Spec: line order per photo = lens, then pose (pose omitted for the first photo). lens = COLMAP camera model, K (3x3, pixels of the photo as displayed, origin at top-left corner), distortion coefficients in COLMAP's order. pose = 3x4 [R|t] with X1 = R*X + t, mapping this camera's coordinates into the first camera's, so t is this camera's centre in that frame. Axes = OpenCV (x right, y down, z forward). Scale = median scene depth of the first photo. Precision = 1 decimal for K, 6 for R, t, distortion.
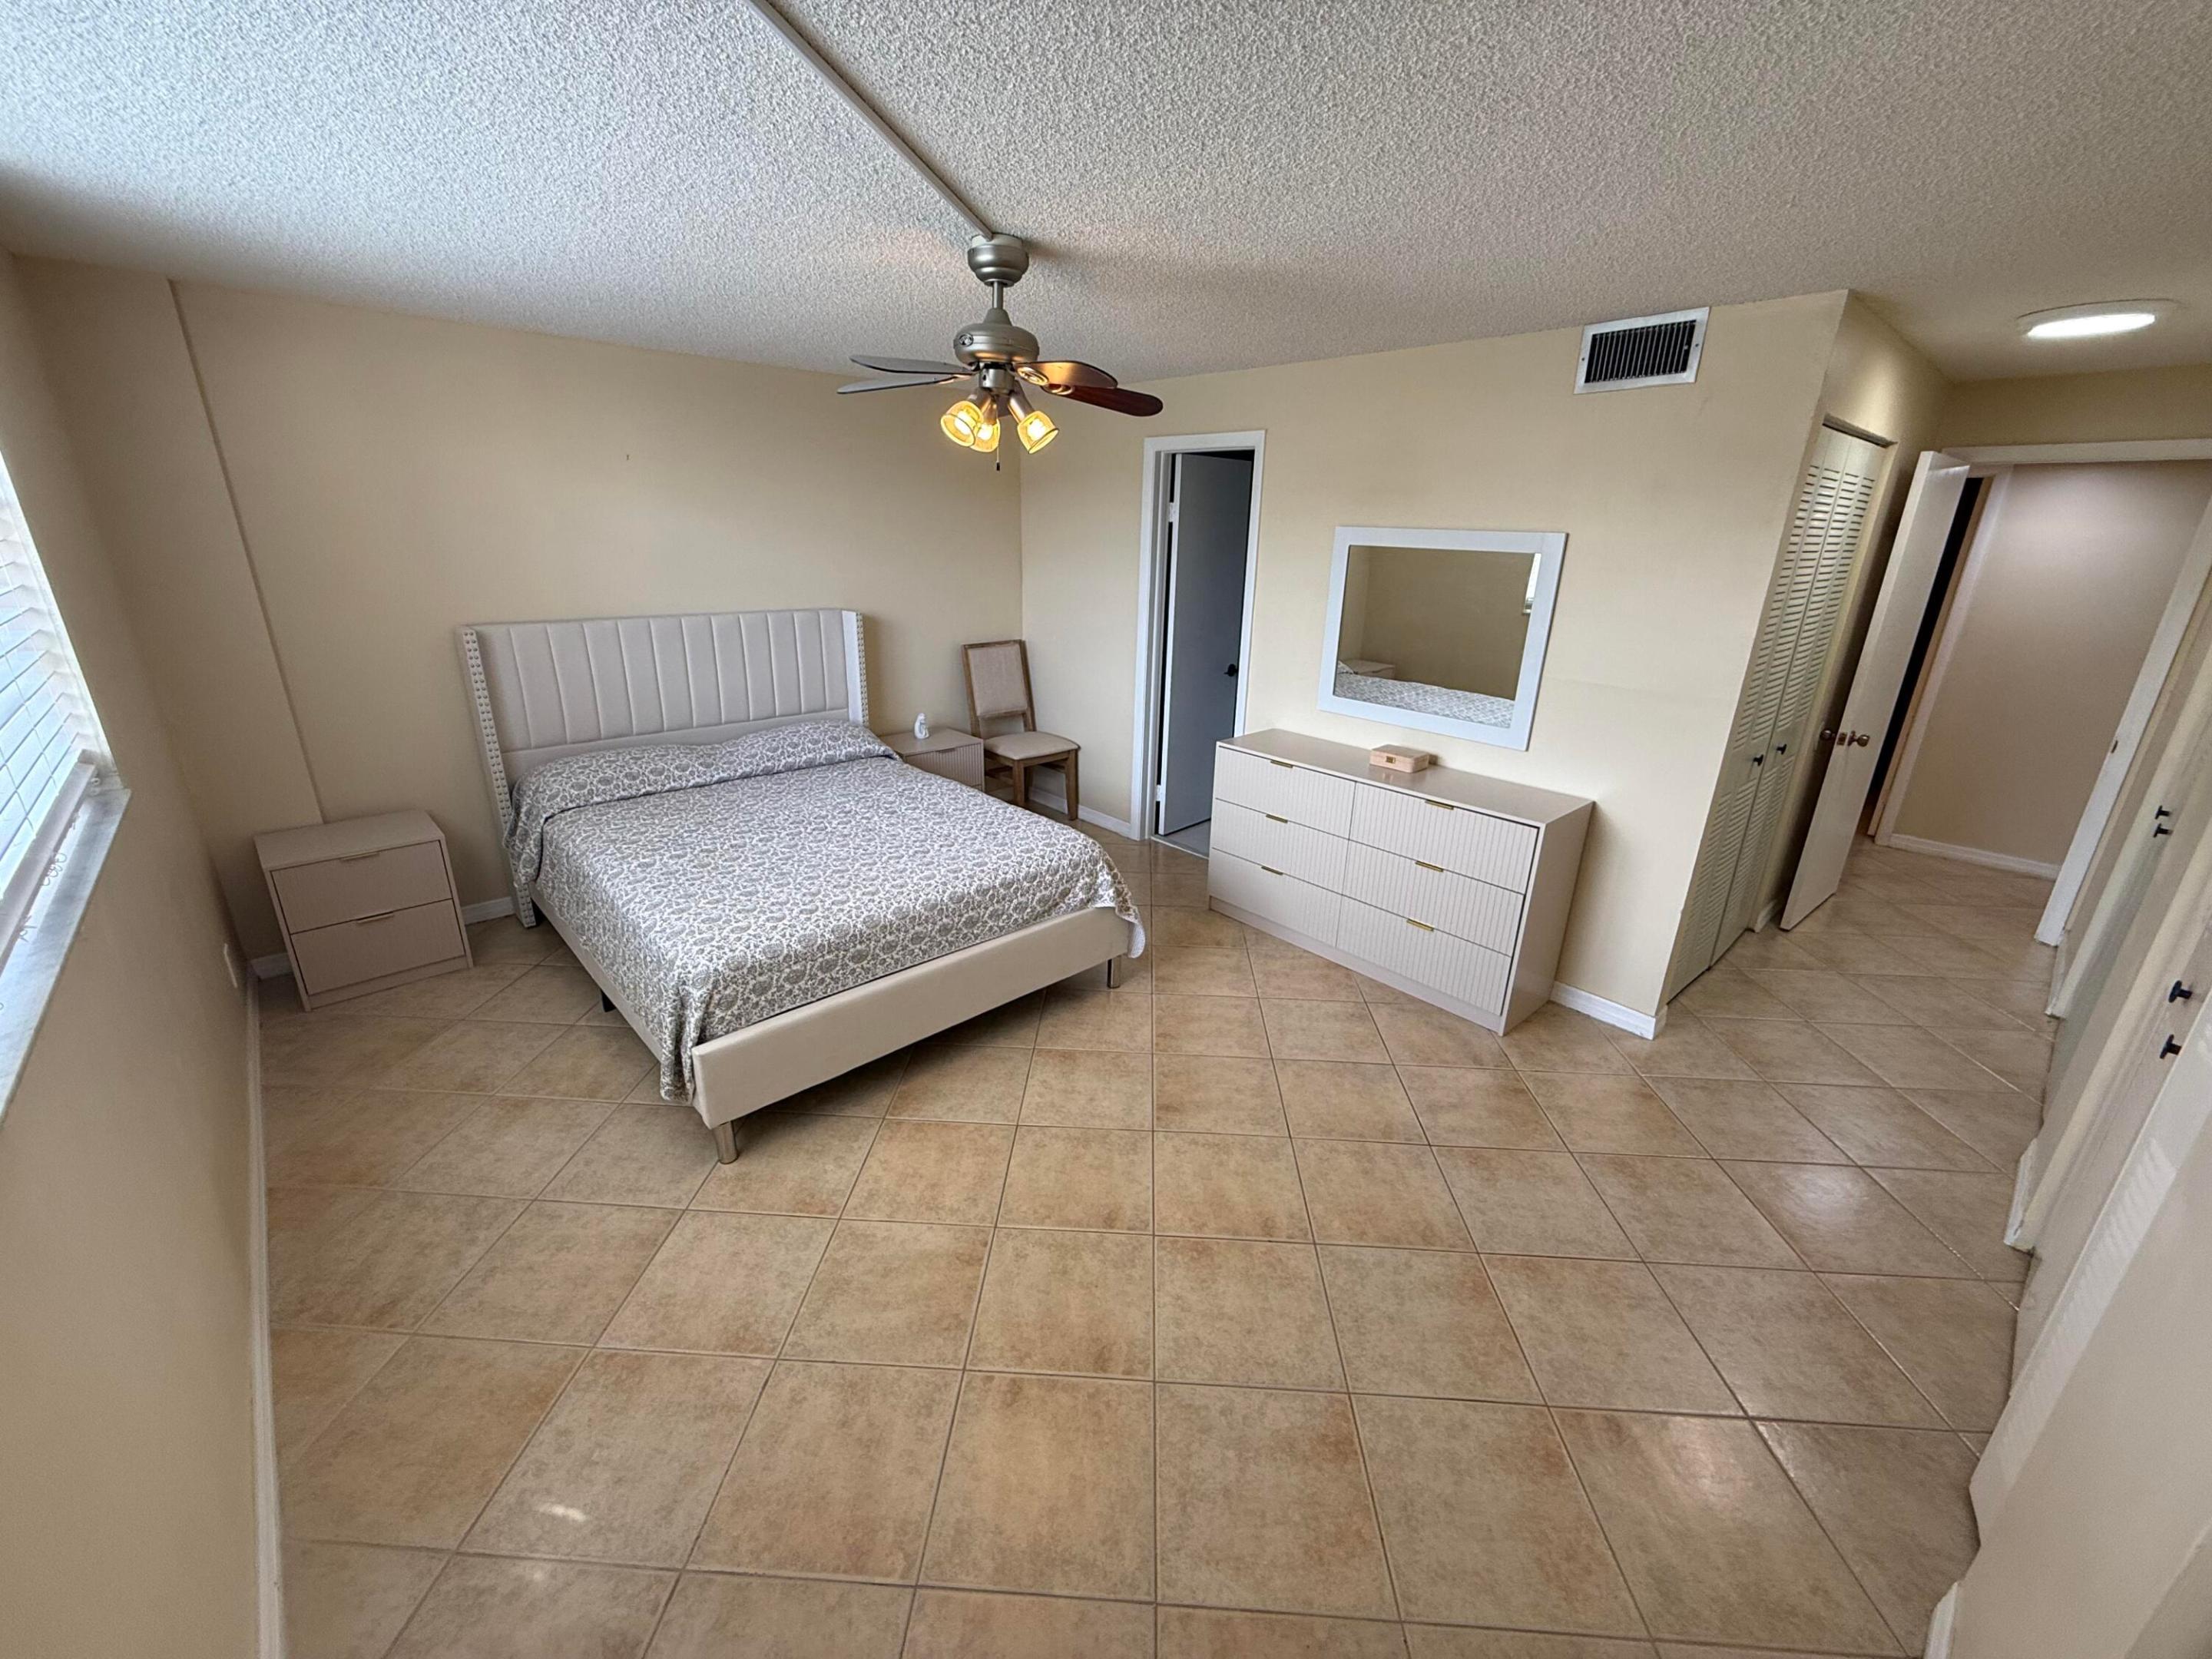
lens RADIAL K [[880.6, 0, 1103.4], [0, 880.6, 828.9], [0, 0, 1]] dist [-0.000706, 0.000015]
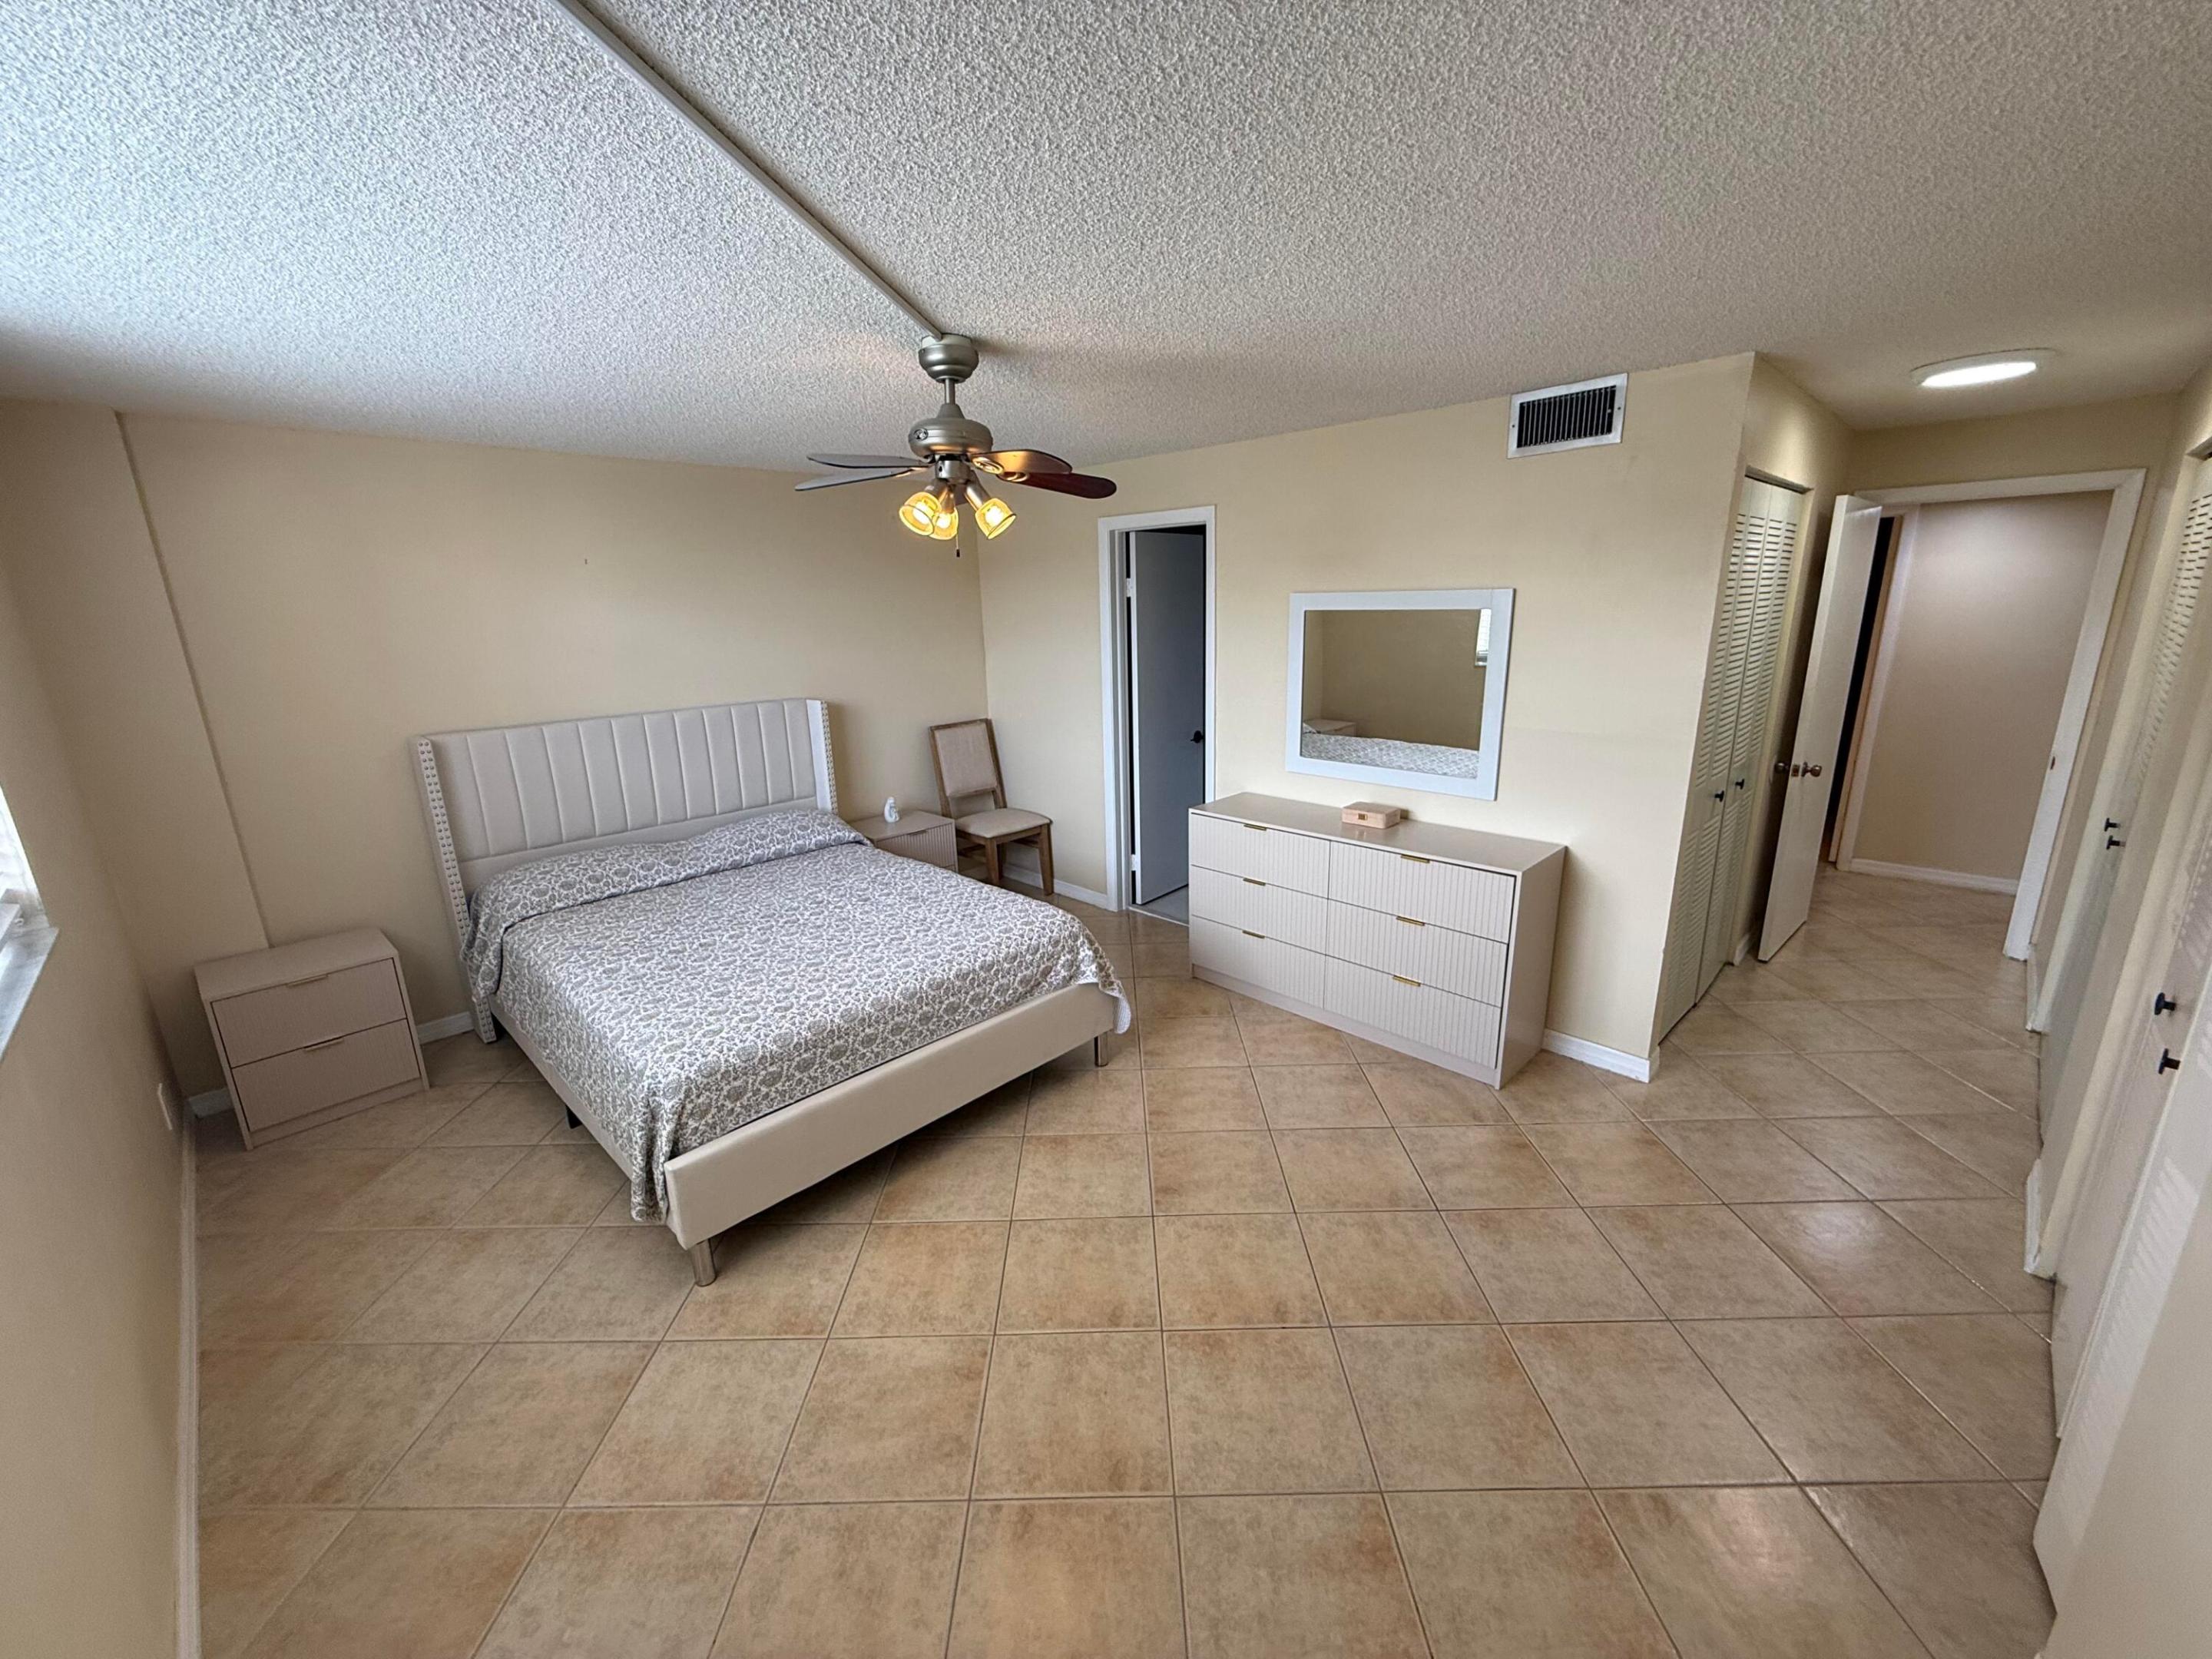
lens RADIAL K [[880.6, 0, 1103.4], [0, 880.6, 828.9], [0, 0, 1]] dist [-0.000706, 0.000015]
pose [[0.997686, -0.059113, 0.033582, -0.004592], [0.061579, 0.995058, -0.077896, -0.005781], [-0.028811, 0.079784, 0.996396, 0.010042]]
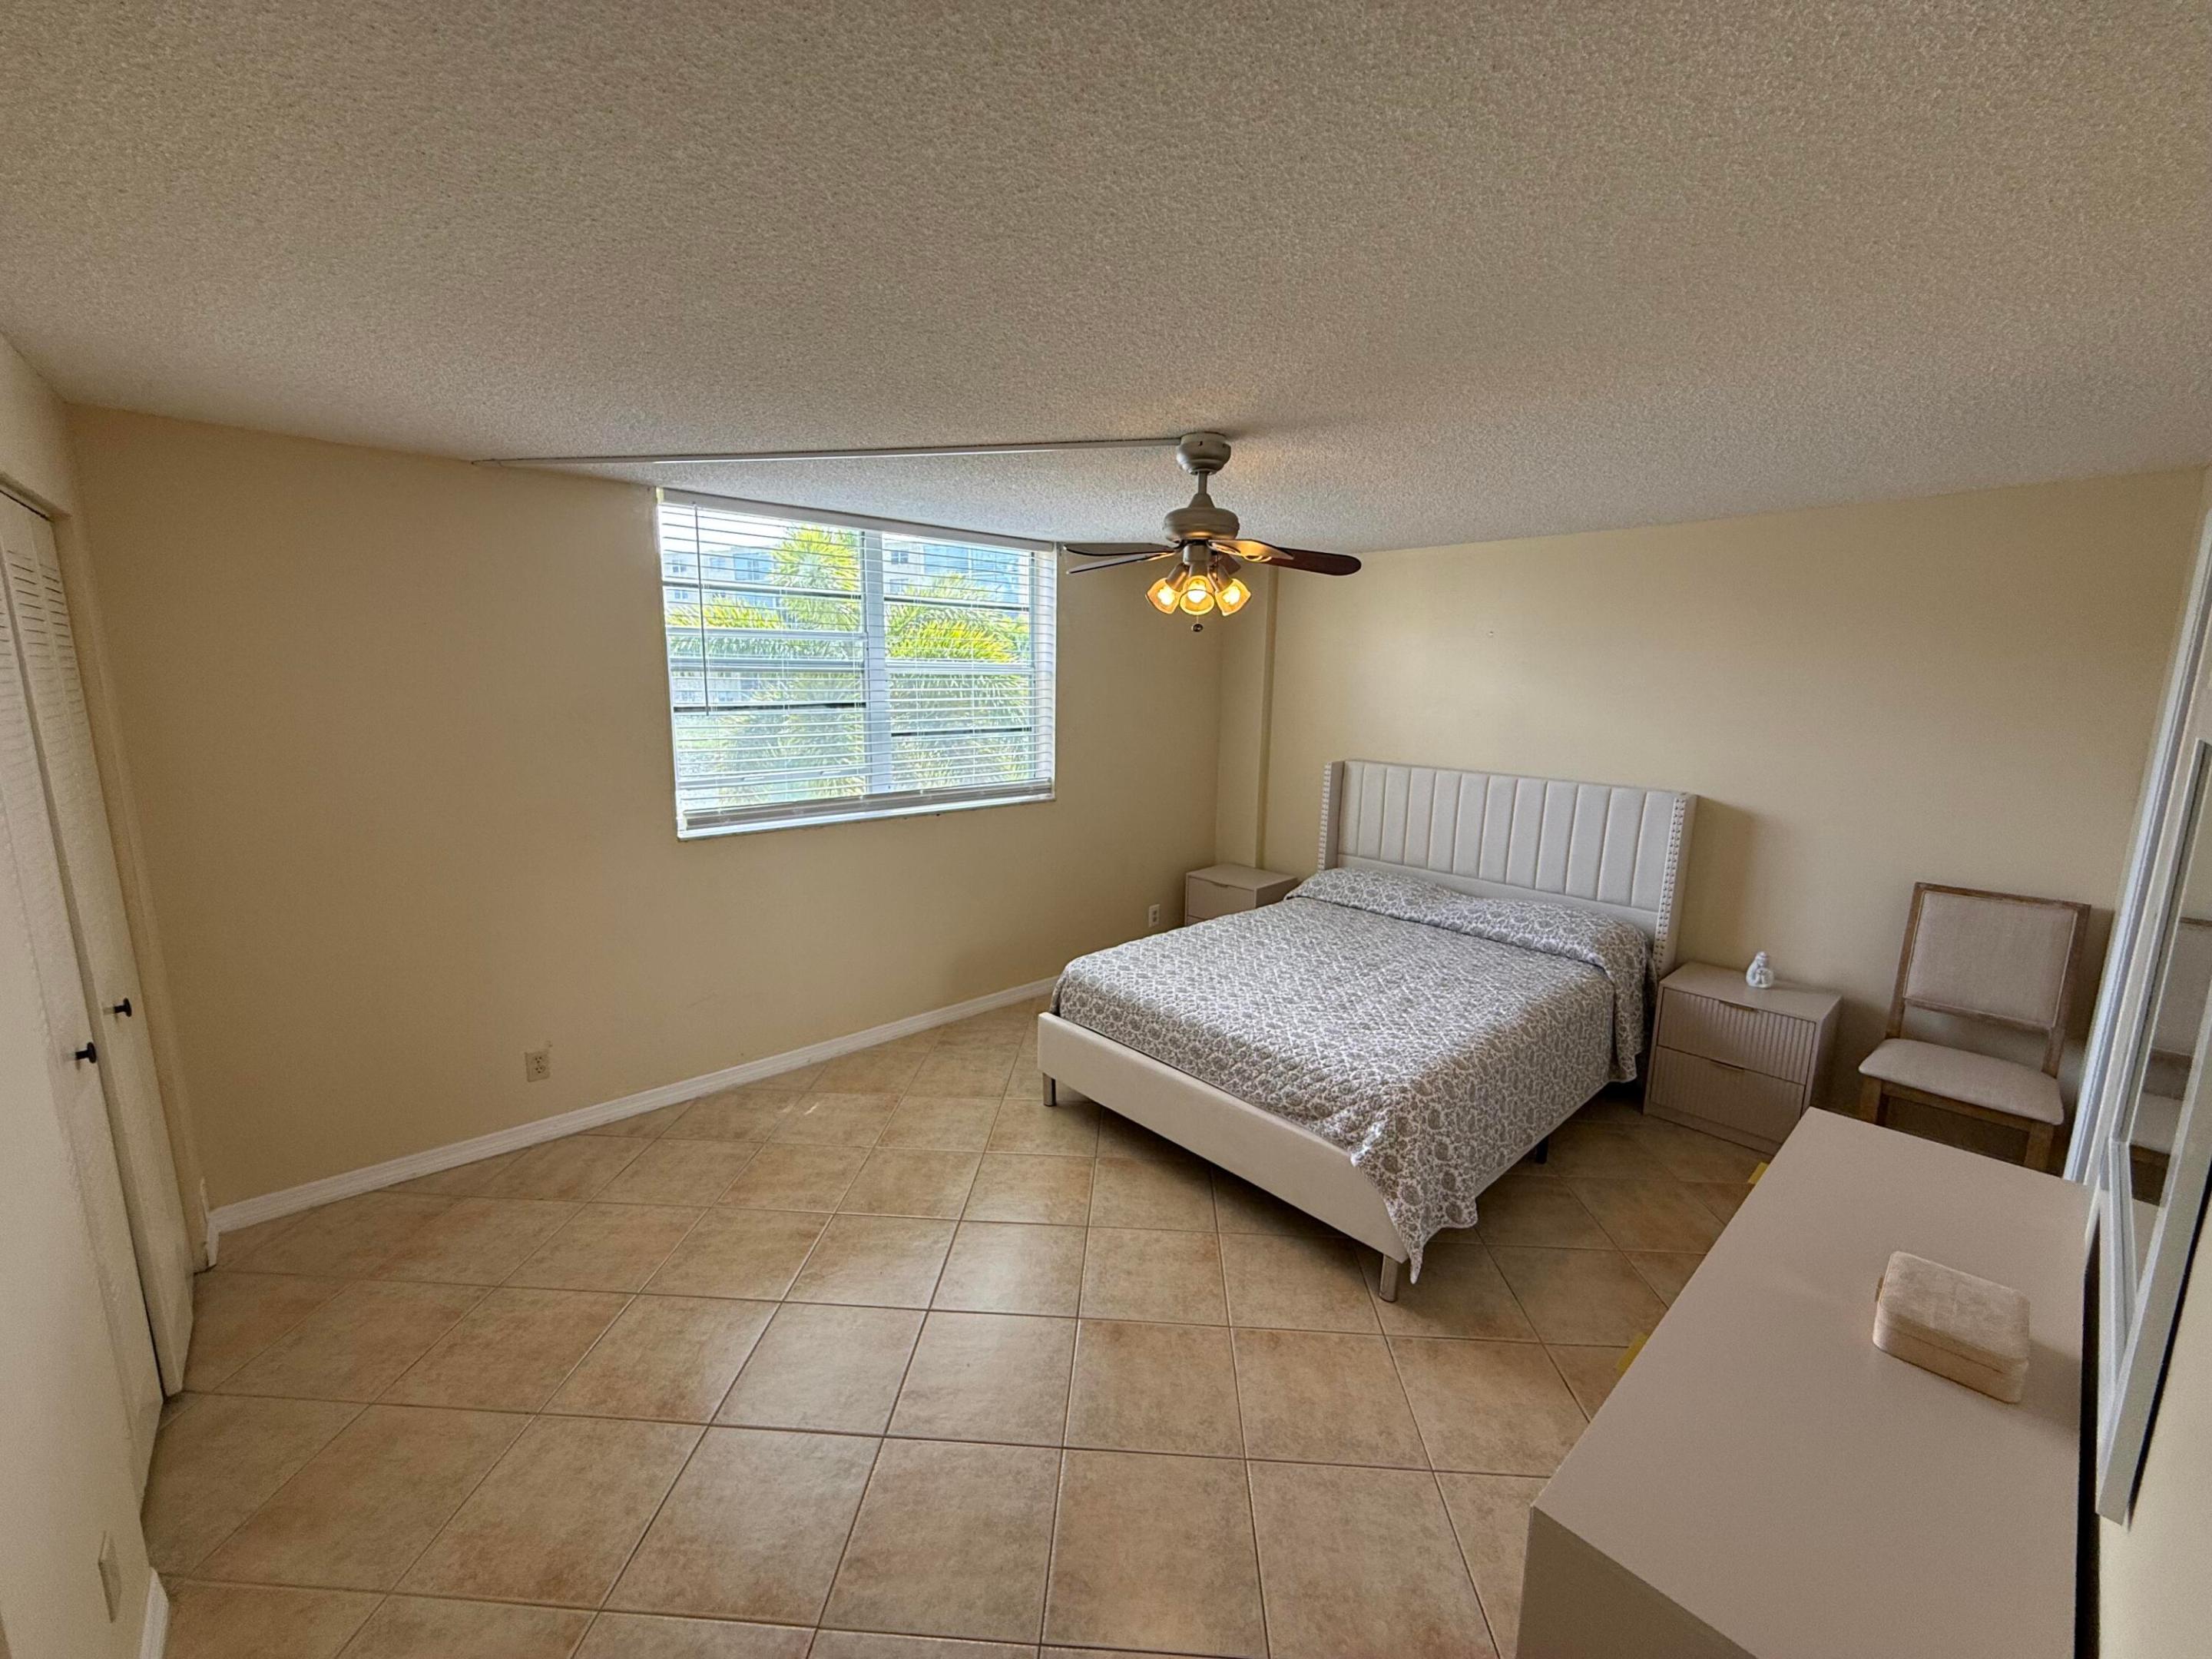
lens RADIAL K [[886.5, 0, 1106.0], [0, 886.5, 829.5], [0, 0, 1]] dist [0.000721, -0.000146]
pose [[-0.003646, 0.152829, -0.988246, 0.840704], [-0.344757, 0.927472, 0.144703, -0.252752], [0.938685, 0.341232, 0.049308, 0.773501]]
